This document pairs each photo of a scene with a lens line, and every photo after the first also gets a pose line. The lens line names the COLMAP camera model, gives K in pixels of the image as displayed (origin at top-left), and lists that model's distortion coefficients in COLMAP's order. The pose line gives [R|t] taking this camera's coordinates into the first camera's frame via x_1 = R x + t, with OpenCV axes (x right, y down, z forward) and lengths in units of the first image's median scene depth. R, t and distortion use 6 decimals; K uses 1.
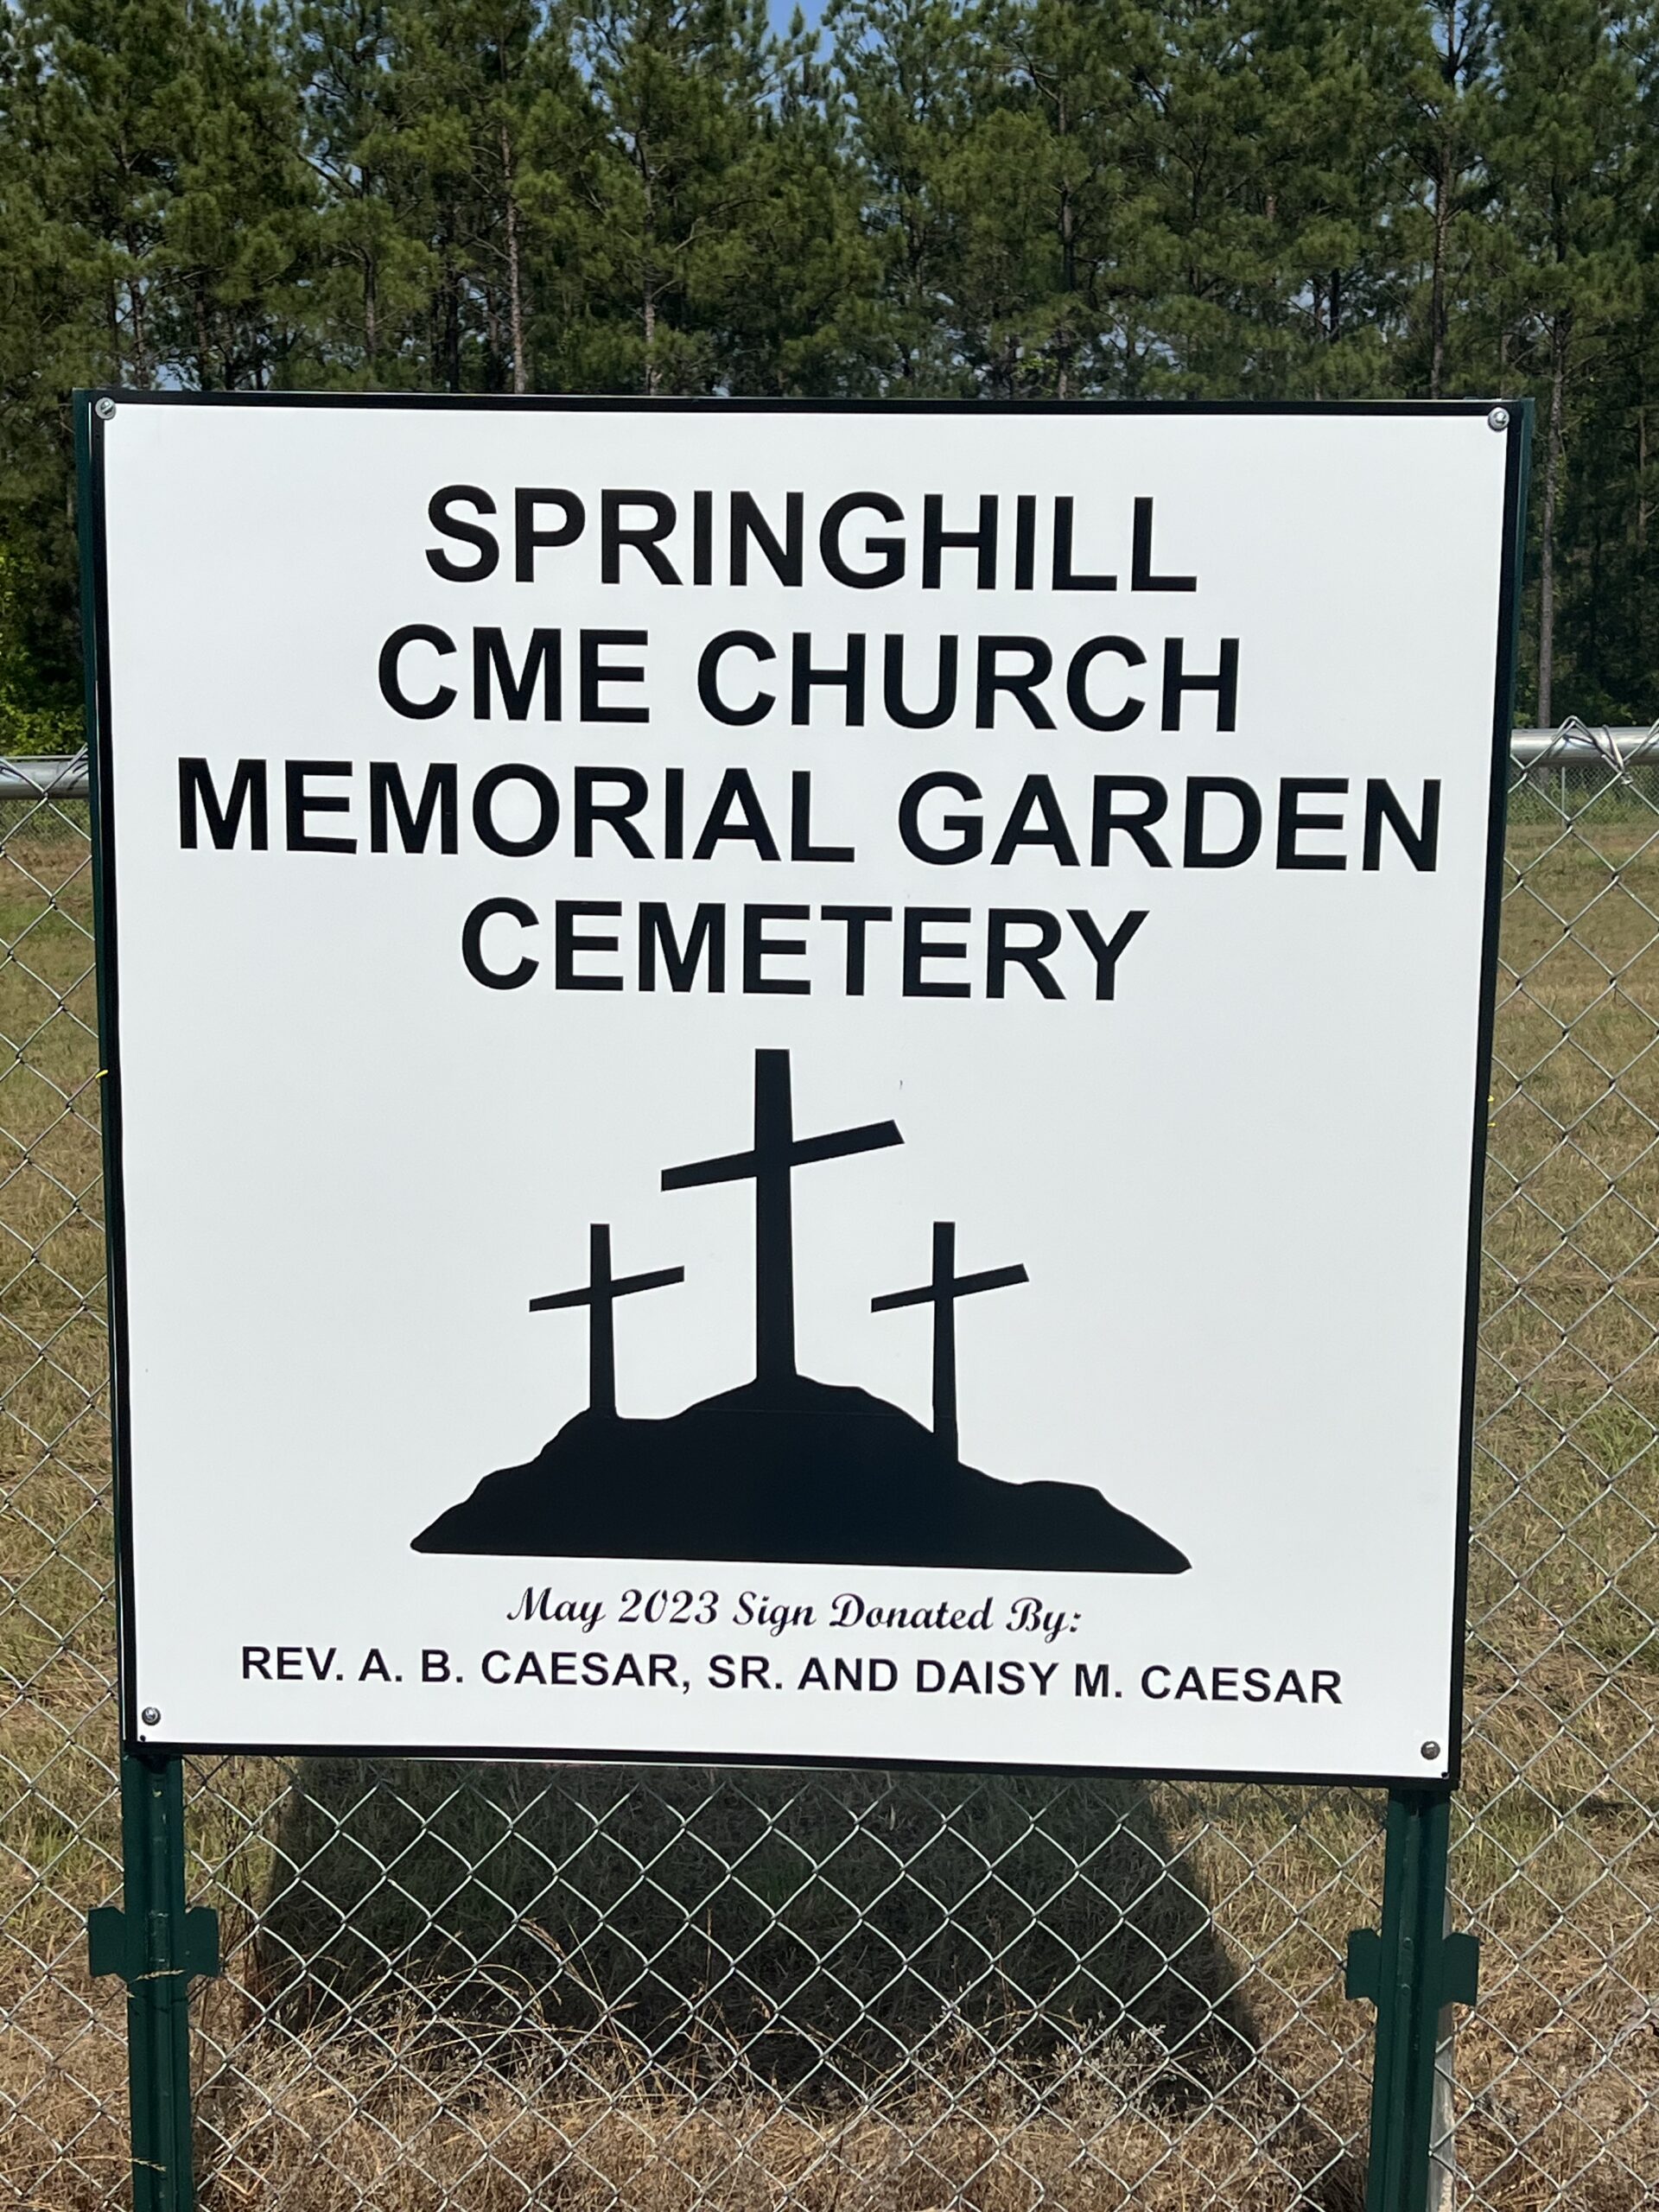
lens RADIAL K [[3049.2, 0, 847.5], [0, 3049.2, 1099.6], [0, 0, 1]] dist [0.095417, 0.000000]
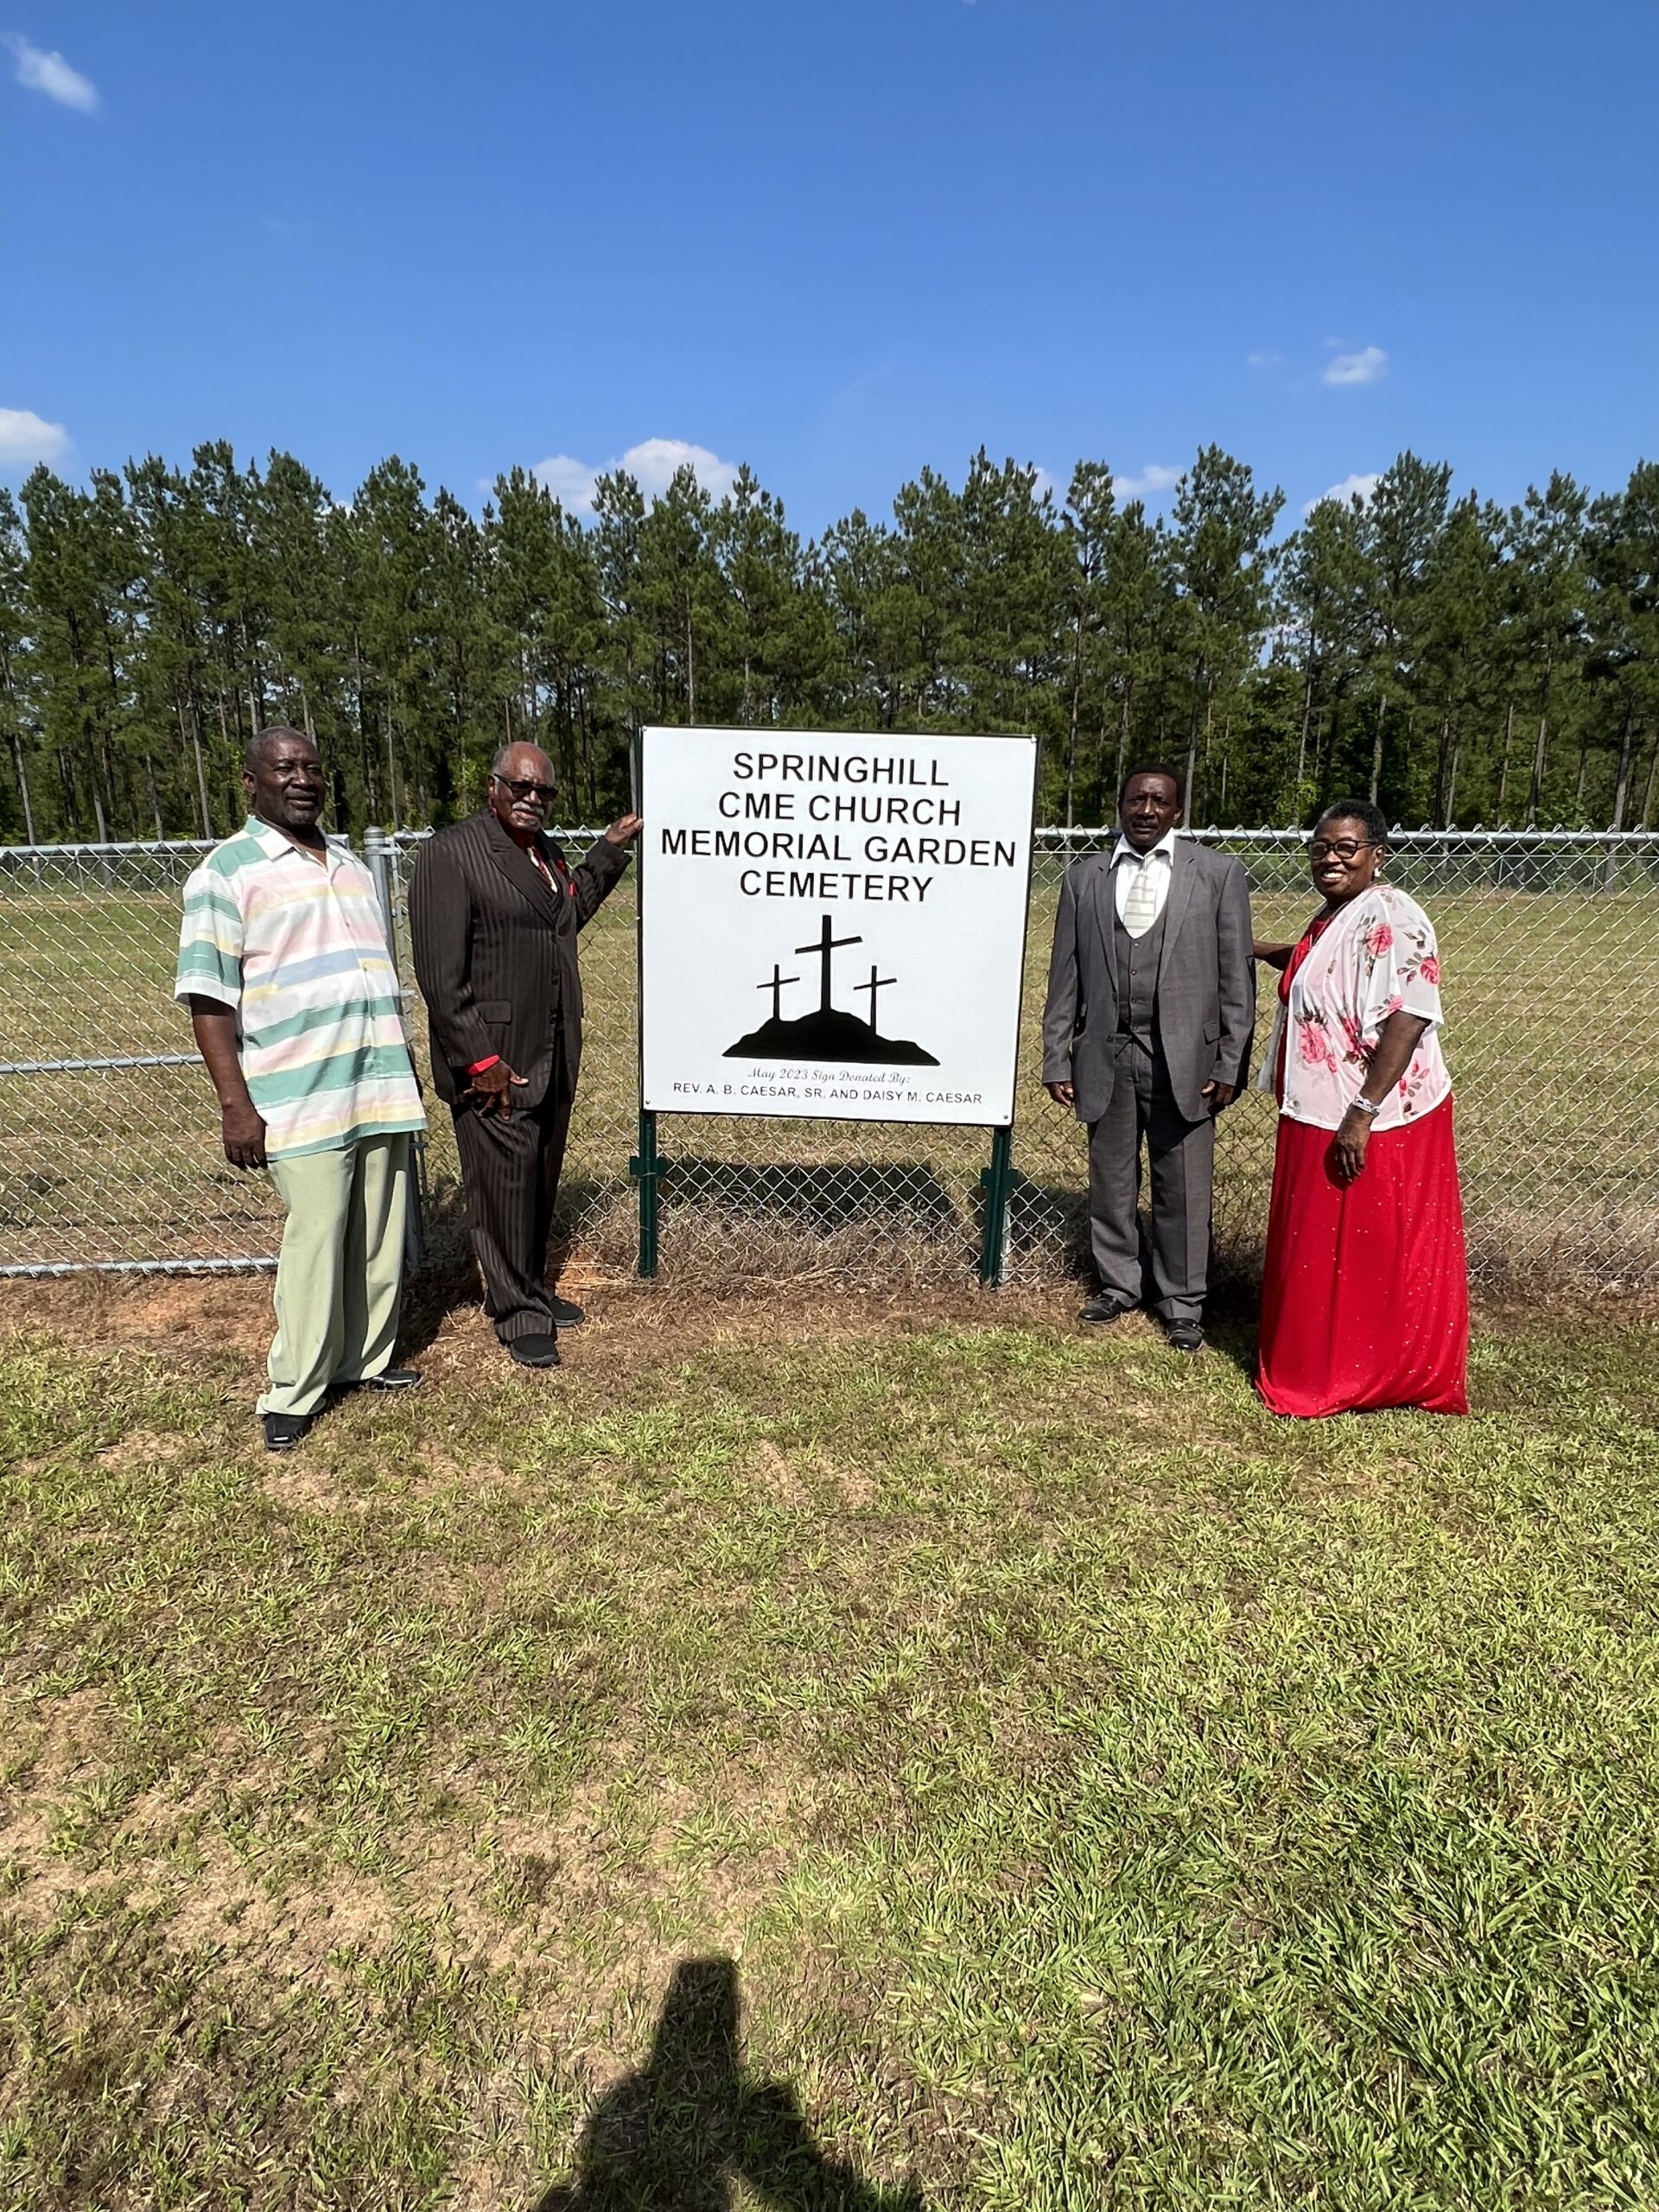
lens RADIAL K [[1287.0, 0, 828.3], [0, 1287.0, 1093.3], [0, 0, 1]] dist [0.038089, 0.001876]
pose [[0.999799, 0.019138, 0.005958, -0.027134], [-0.019498, 0.997504, 0.067870, 0.086449], [-0.004644, -0.067973, 0.997676, -0.492119]]
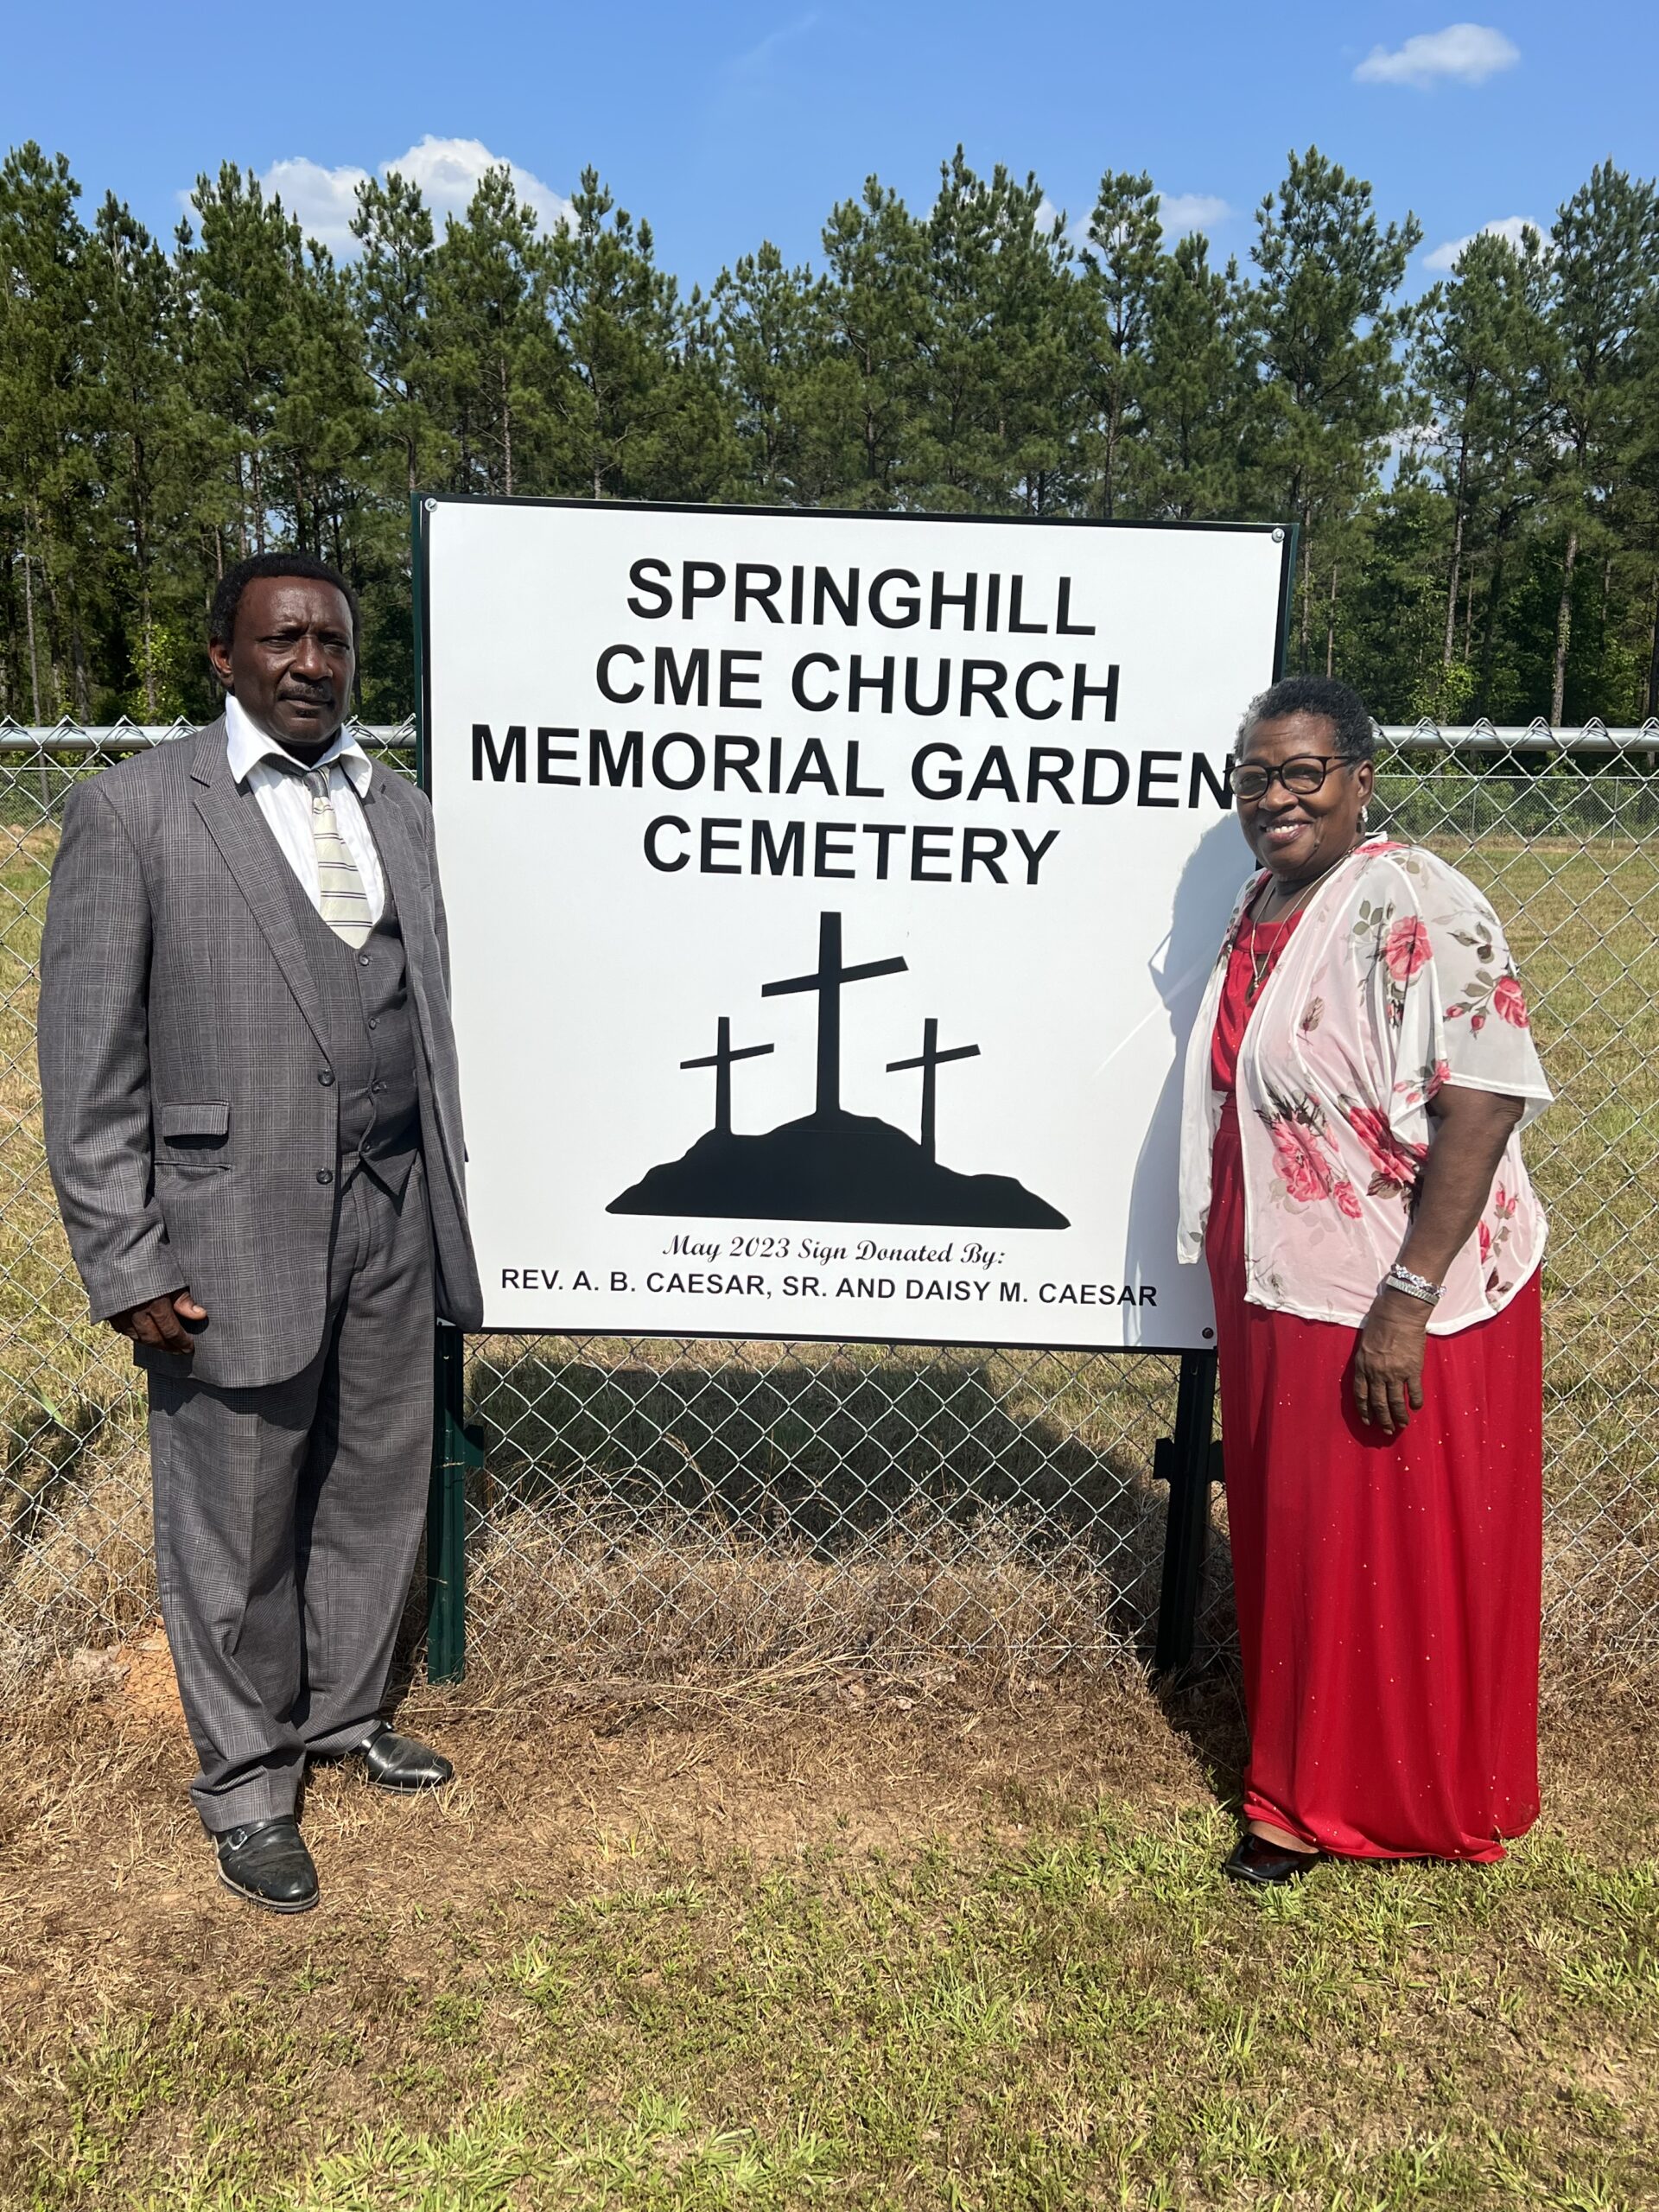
lens RADIAL K [[1953.7, 0, 829.7], [0, 1953.7, 1118.5], [0, 0, 1]] dist [0.075947, -0.044709]
pose [[0.998190, 0.010775, 0.059165, -0.084272], [-0.014139, 0.998289, 0.056742, 0.034484], [-0.058452, -0.057476, 0.996634, -0.061908]]
